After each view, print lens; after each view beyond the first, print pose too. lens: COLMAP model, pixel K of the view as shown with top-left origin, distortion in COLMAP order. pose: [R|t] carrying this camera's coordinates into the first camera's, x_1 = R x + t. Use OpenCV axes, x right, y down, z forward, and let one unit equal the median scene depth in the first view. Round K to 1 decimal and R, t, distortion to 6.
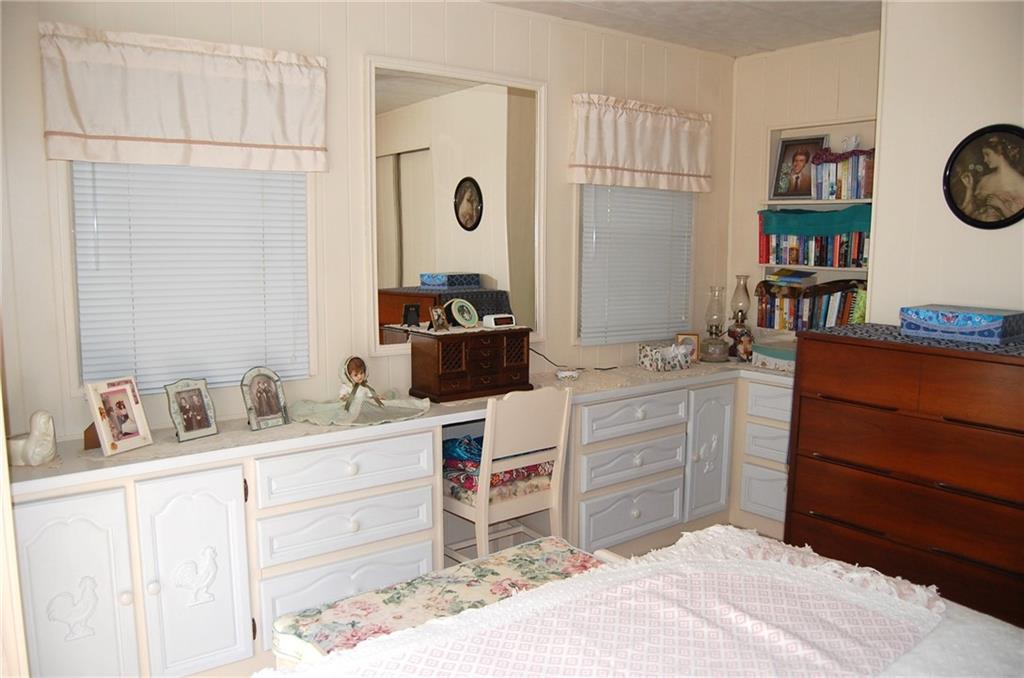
lens RADIAL K [[807.6, 0, 512.9], [0, 807.6, 346.9], [0, 0, 1]] dist [-0.103867, 0.056501]
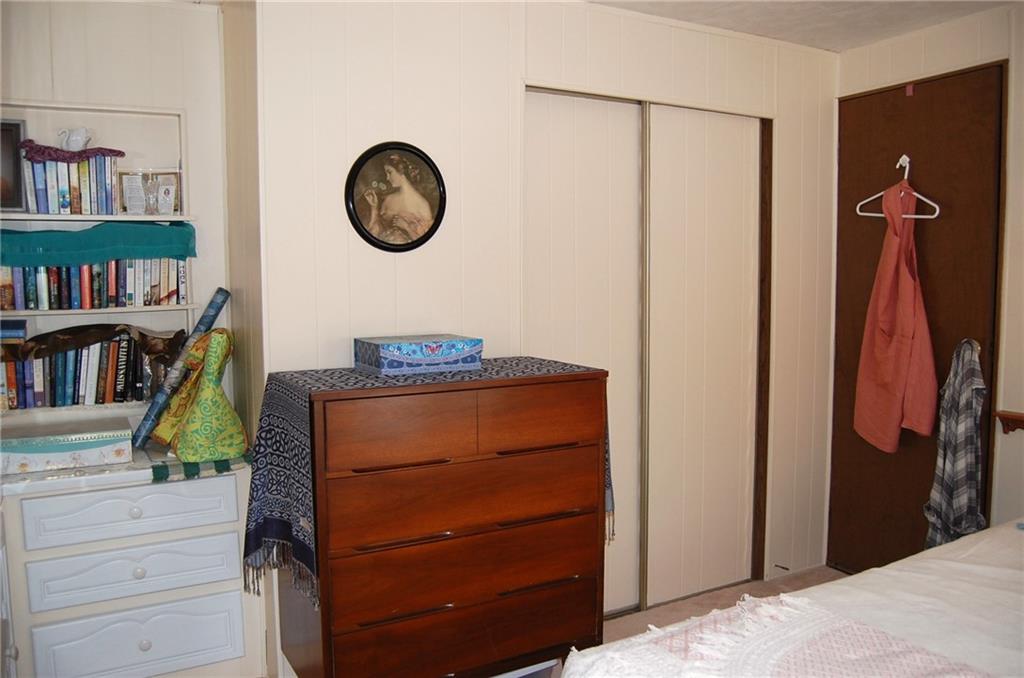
lens RADIAL K [[807.6, 0, 512.9], [0, 807.6, 346.9], [0, 0, 1]] dist [-0.103867, 0.056501]
pose [[0.149321, -0.097107, 0.984009, -0.330388], [0.143857, 0.986711, 0.075544, -0.091354], [-0.978268, 0.130277, 0.161306, 0.722749]]
